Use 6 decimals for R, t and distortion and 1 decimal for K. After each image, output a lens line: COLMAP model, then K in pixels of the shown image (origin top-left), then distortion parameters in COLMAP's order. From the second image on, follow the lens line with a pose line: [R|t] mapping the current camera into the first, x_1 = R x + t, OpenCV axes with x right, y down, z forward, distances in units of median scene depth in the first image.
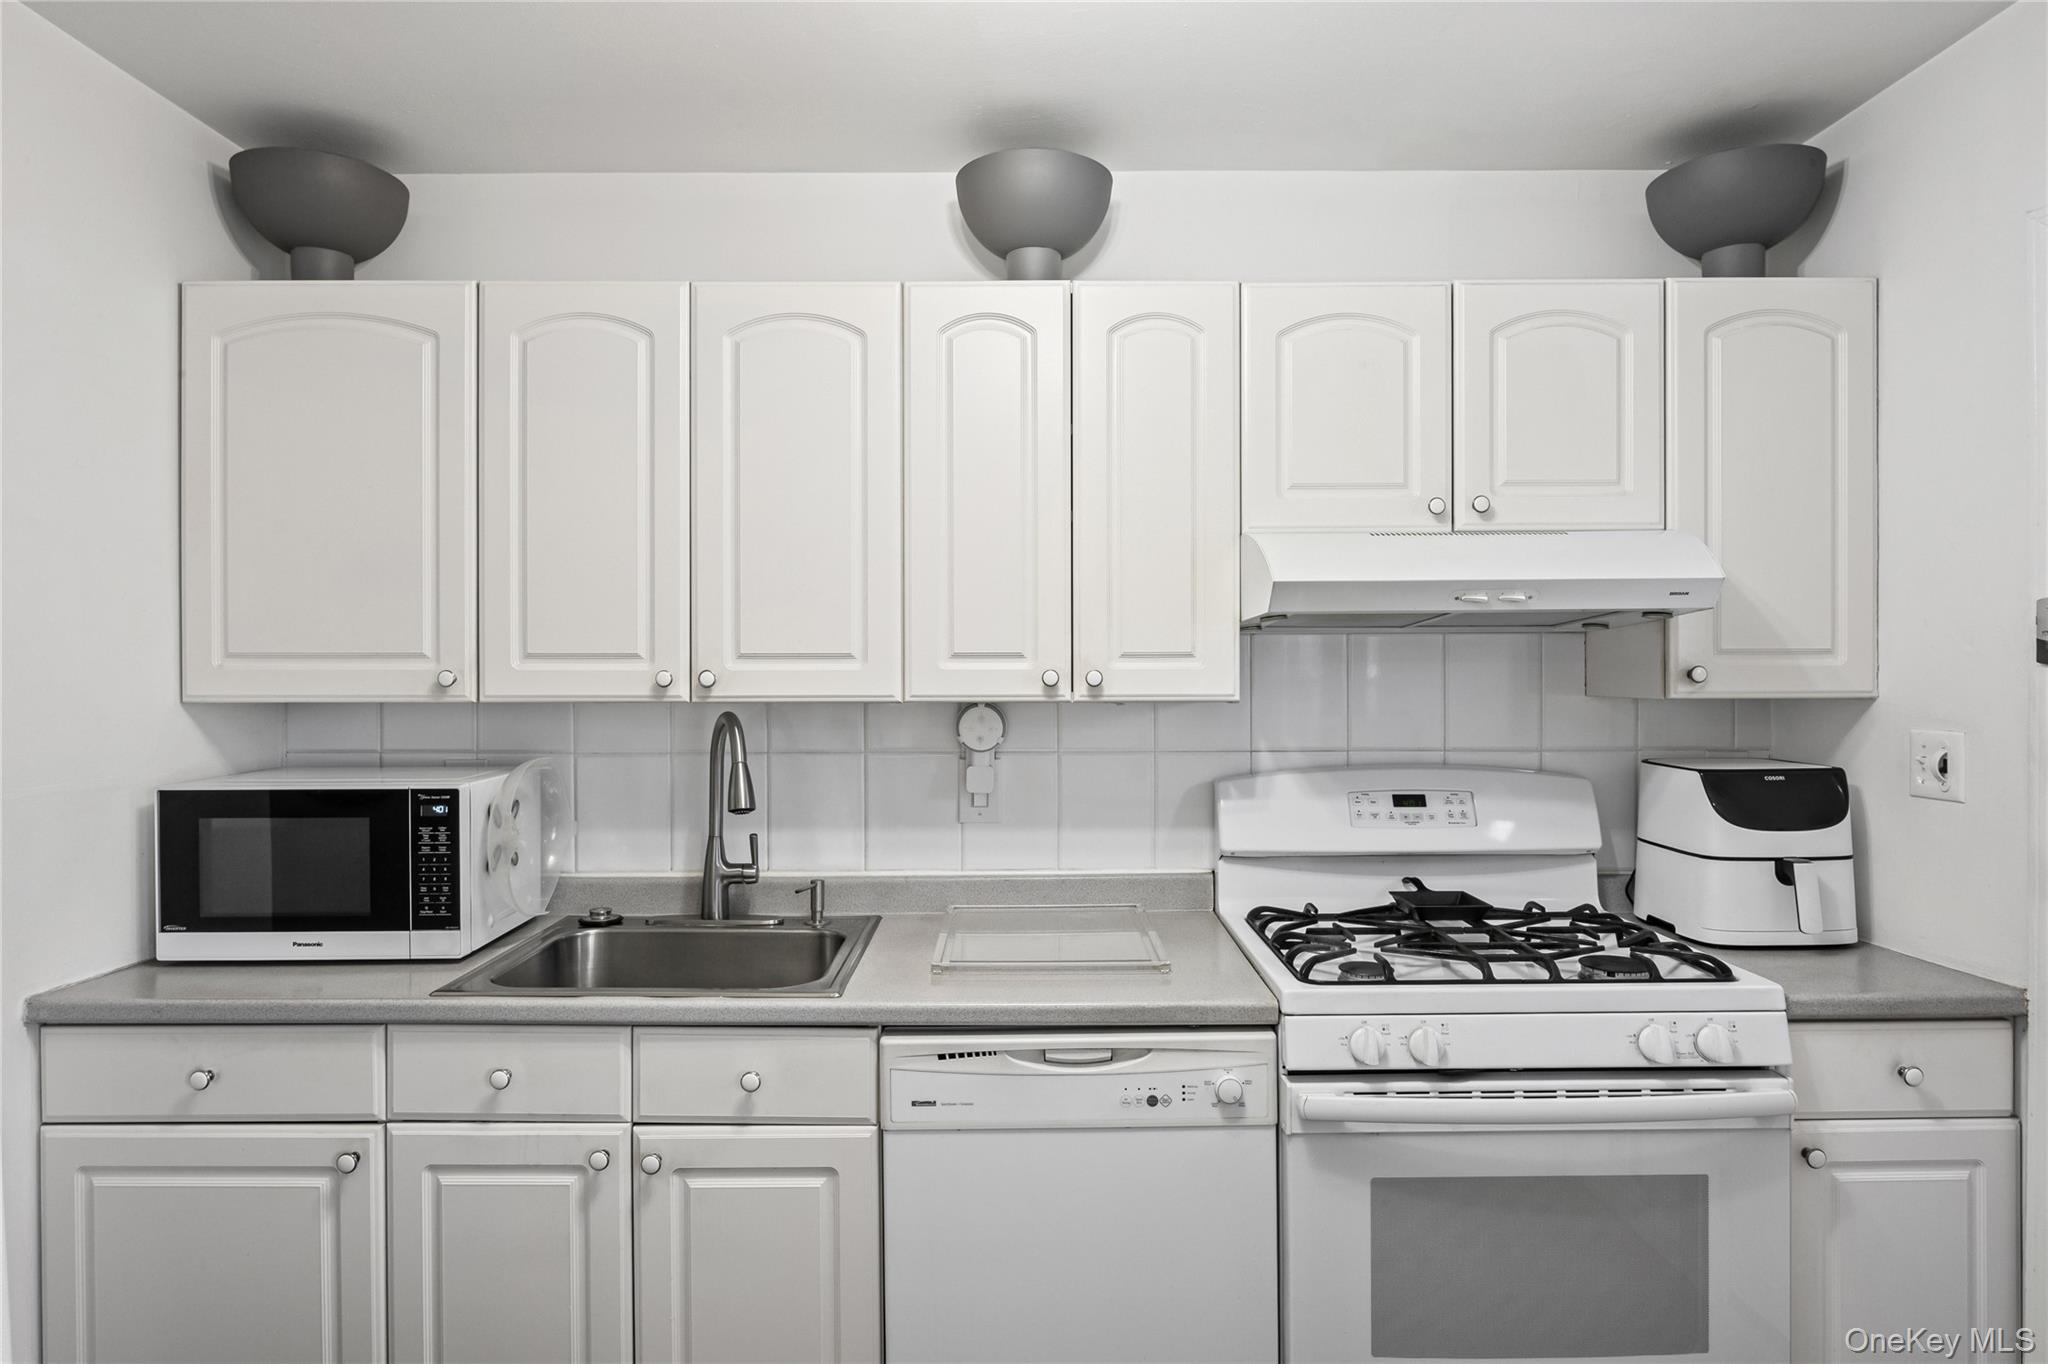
lens RADIAL K [[1167.3, 0, 1024.4], [0, 1167.3, 674.5], [0, 0, 1]] dist [-0.002198, -0.007314]
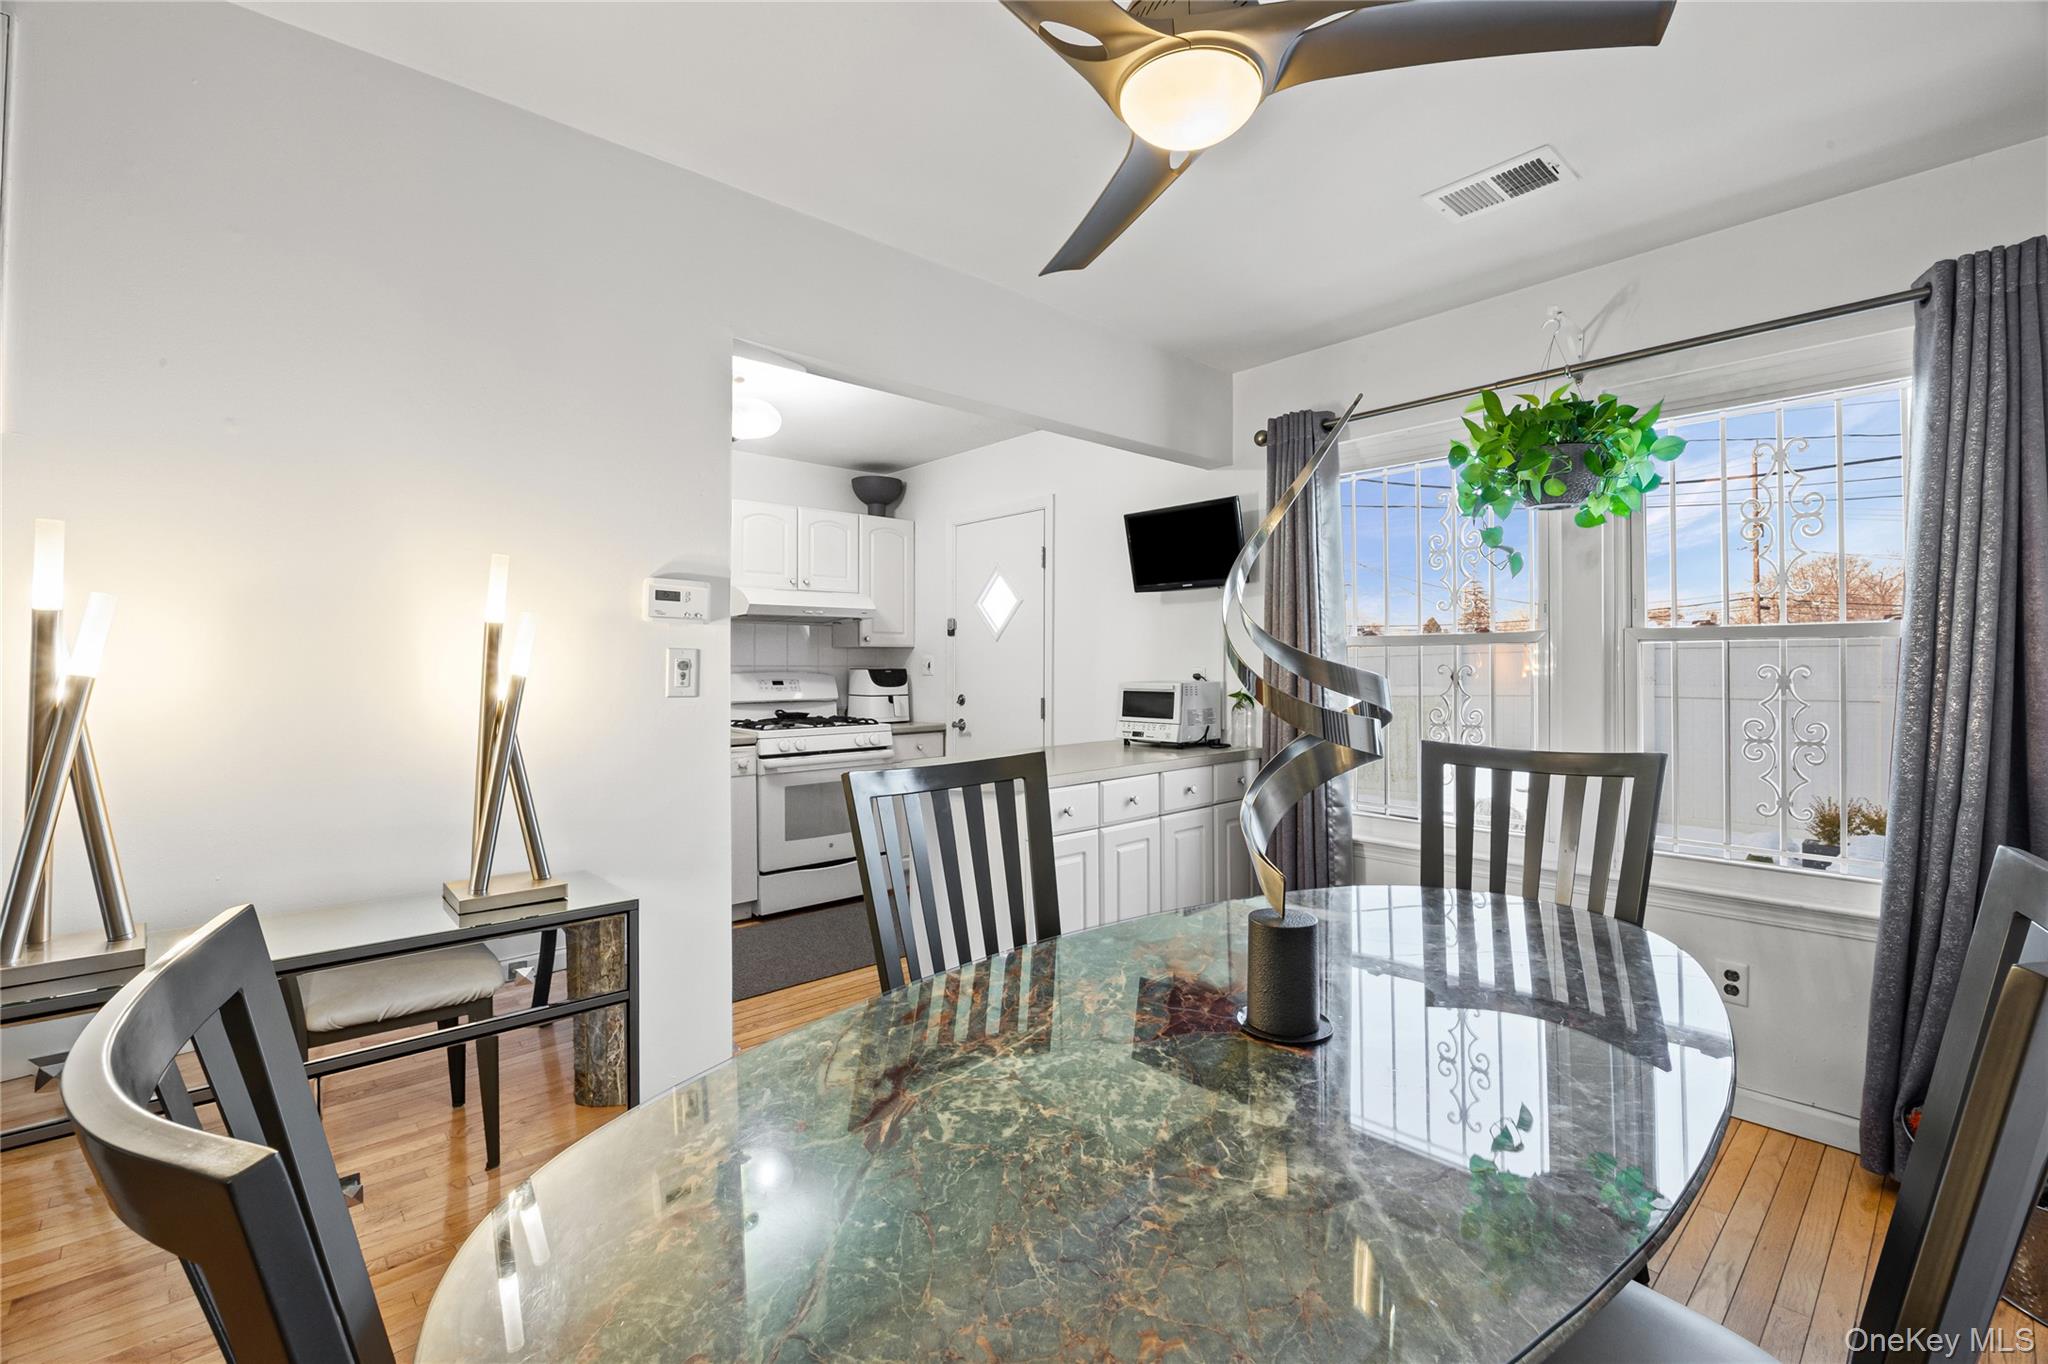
lens RADIAL K [[888.1, 0, 1024.8], [0, 888.1, 662.5], [0, 0, 1]] dist [-0.013197, -0.002009]
pose [[0.742220, 0.004507, 0.670141, -0.737599], [0.001763, 0.999961, -0.008677, 0.087313], [-0.670154, 0.007622, 0.742183, -1.101796]]
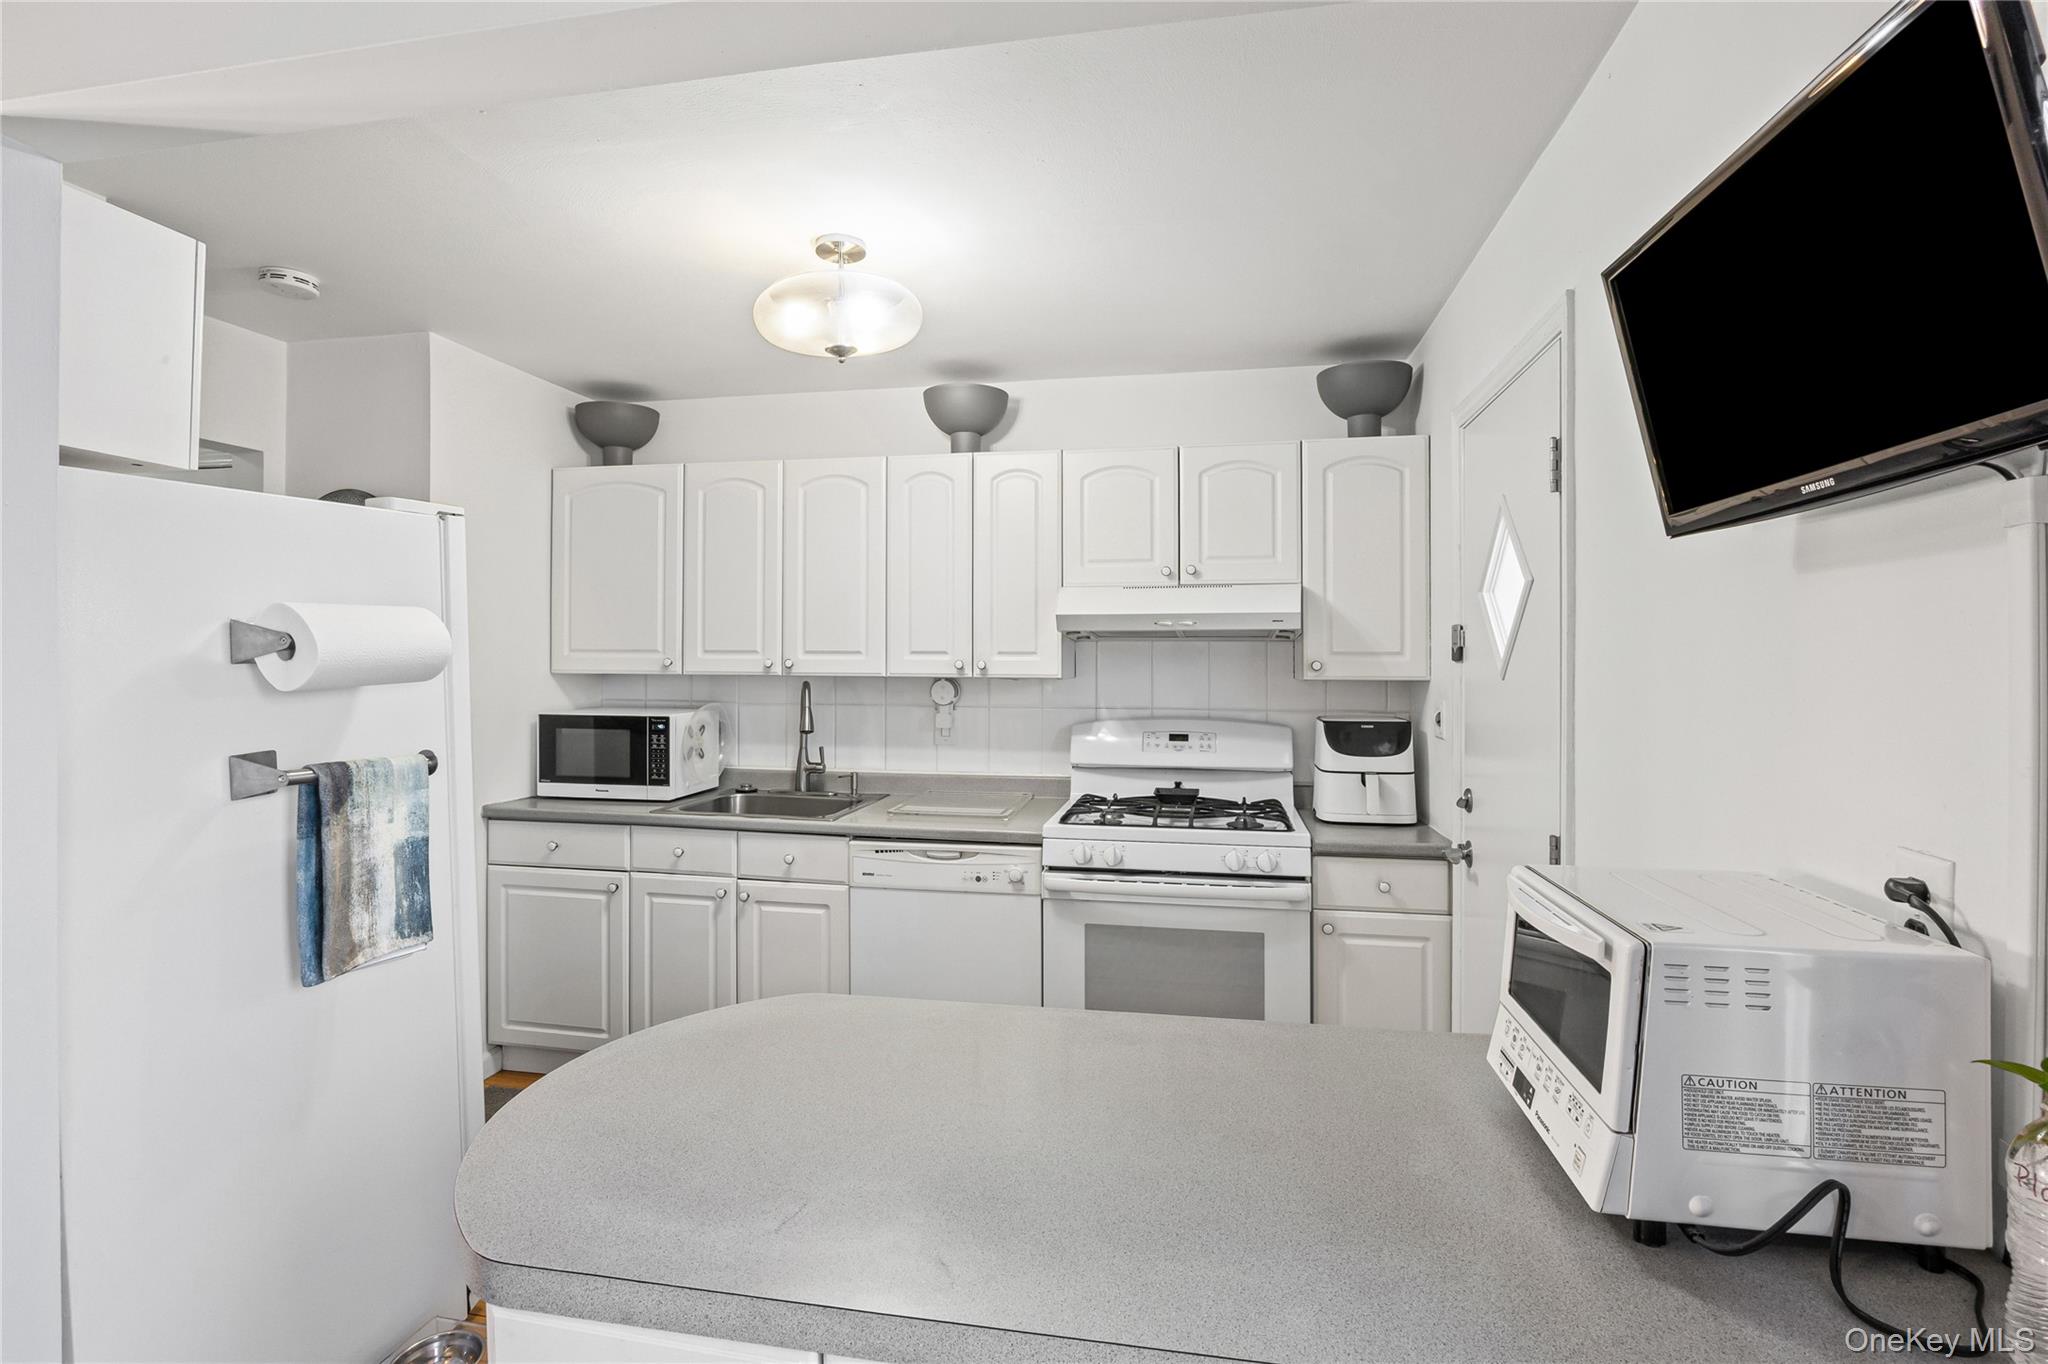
lens RADIAL K [[959.1, 0, 1028.0], [0, 959.1, 658.4], [0, 0, 1]] dist [-0.018386, -0.000014]
pose [[0.980939, 0.007187, -0.194185, 0.427755], [-0.008833, 0.999932, -0.007613, 0.003783], [0.194117, 0.009184, 0.980935, -0.488622]]
